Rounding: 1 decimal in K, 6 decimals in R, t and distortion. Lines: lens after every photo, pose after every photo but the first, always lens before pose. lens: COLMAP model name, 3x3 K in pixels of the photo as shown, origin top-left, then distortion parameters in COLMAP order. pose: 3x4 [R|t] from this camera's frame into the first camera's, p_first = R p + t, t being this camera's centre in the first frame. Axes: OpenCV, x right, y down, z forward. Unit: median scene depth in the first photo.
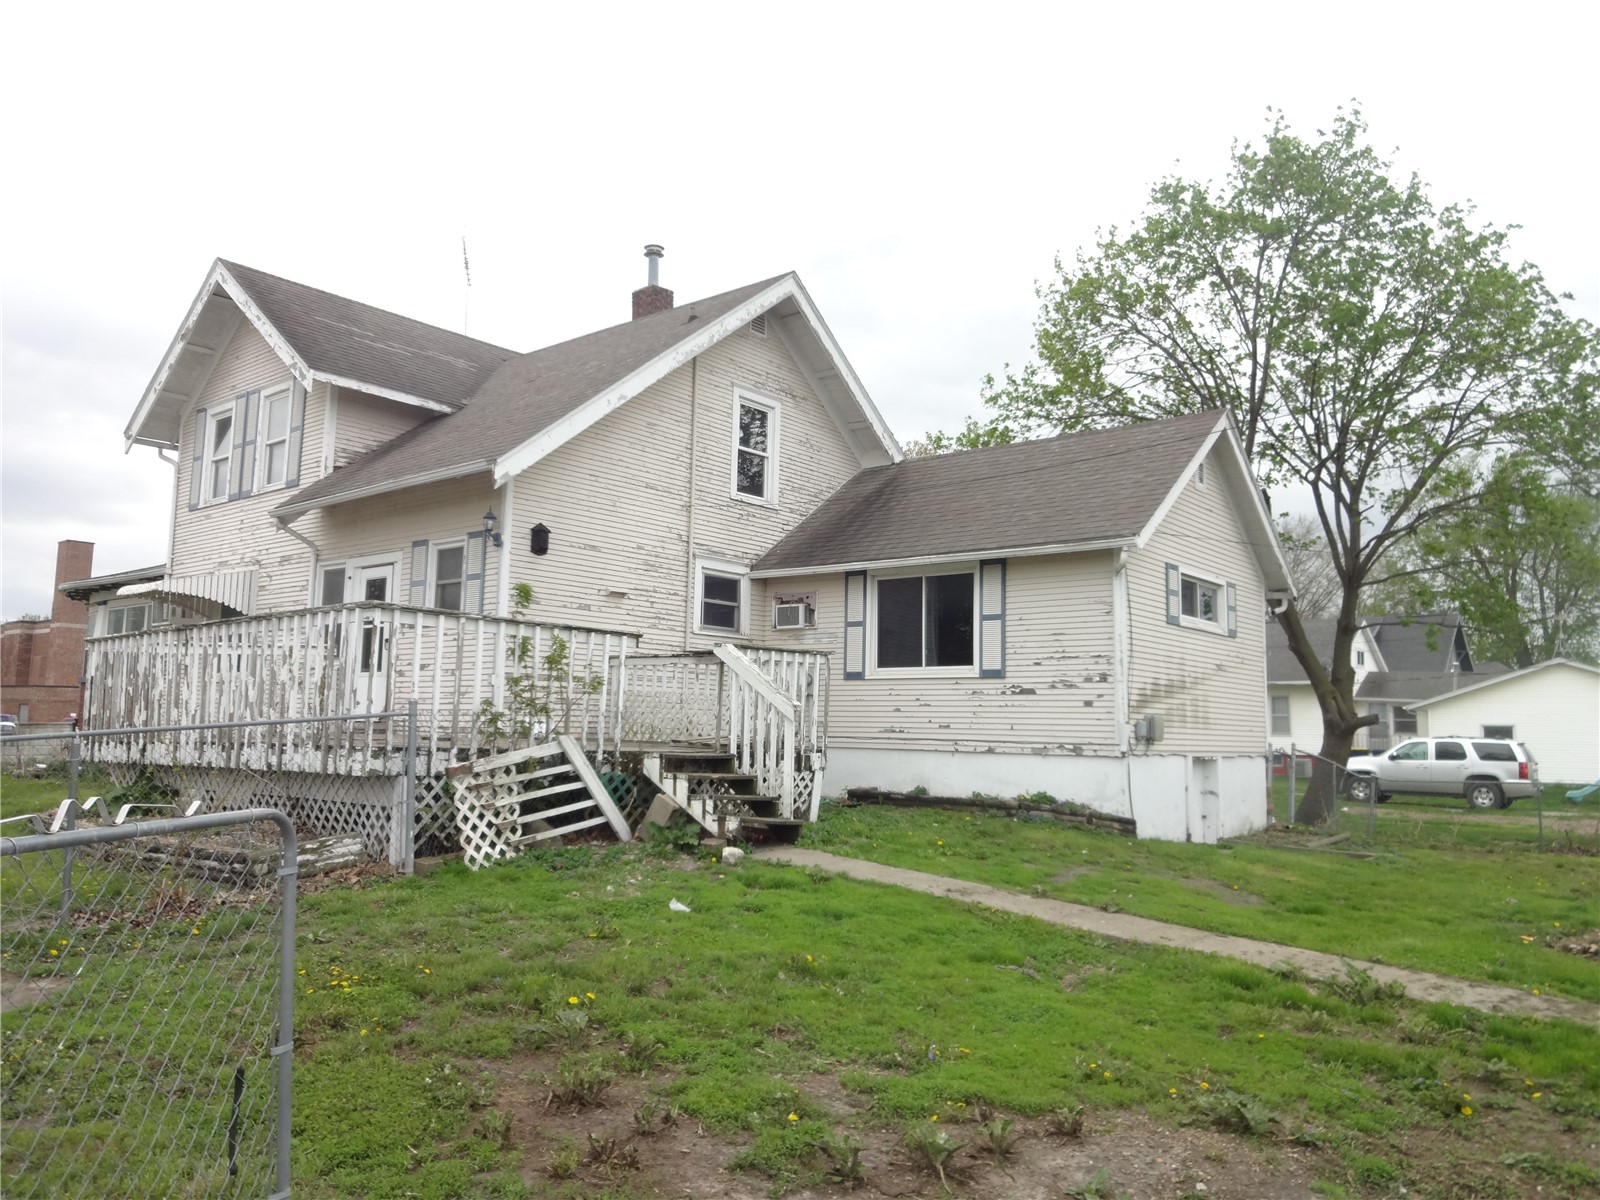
lens RADIAL K [[1185.0, 0, 798.2], [0, 1185.0, 599.3], [0, 0, 1]] dist [0.001263, -0.004588]
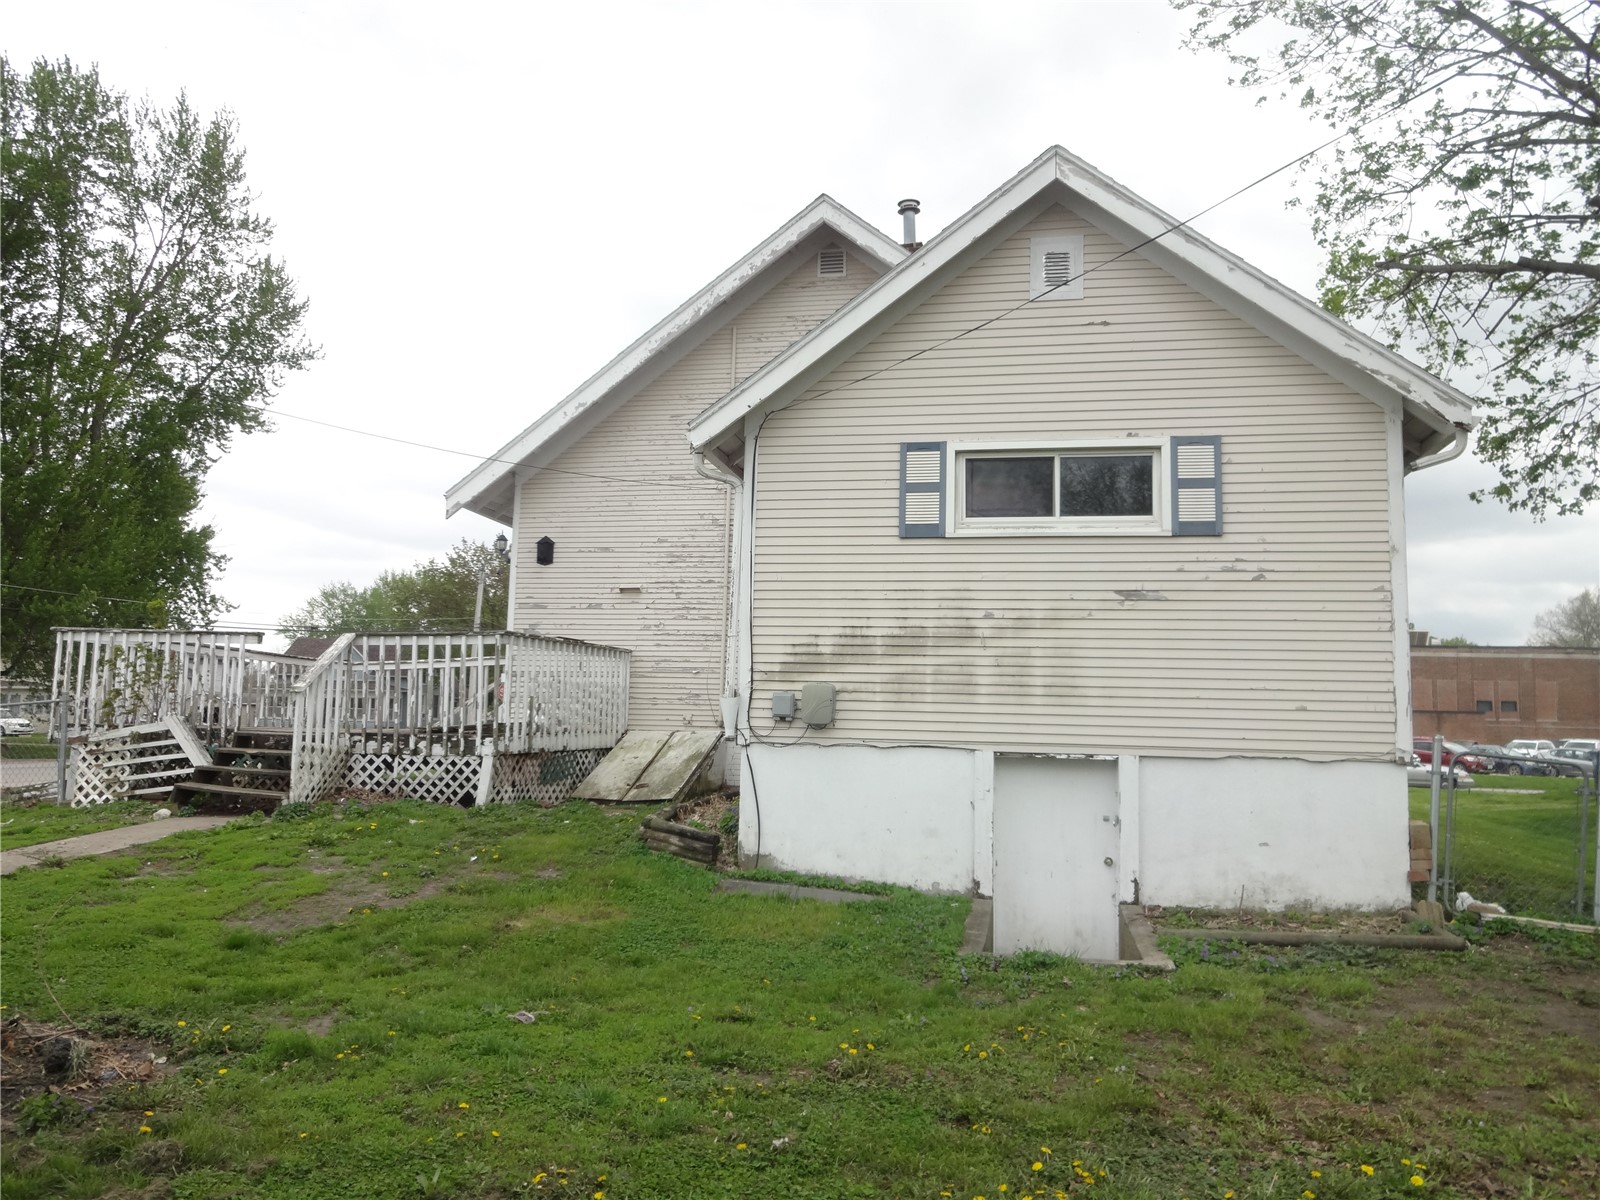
lens RADIAL K [[1185.0, 0, 798.2], [0, 1185.0, 599.3], [0, 0, 1]] dist [0.001263, -0.004588]
pose [[0.476447, -0.106780, -0.872695, 0.992277], [0.087688, 0.993420, -0.073678, 0.112400], [0.874820, -0.041421, 0.482675, 0.766586]]
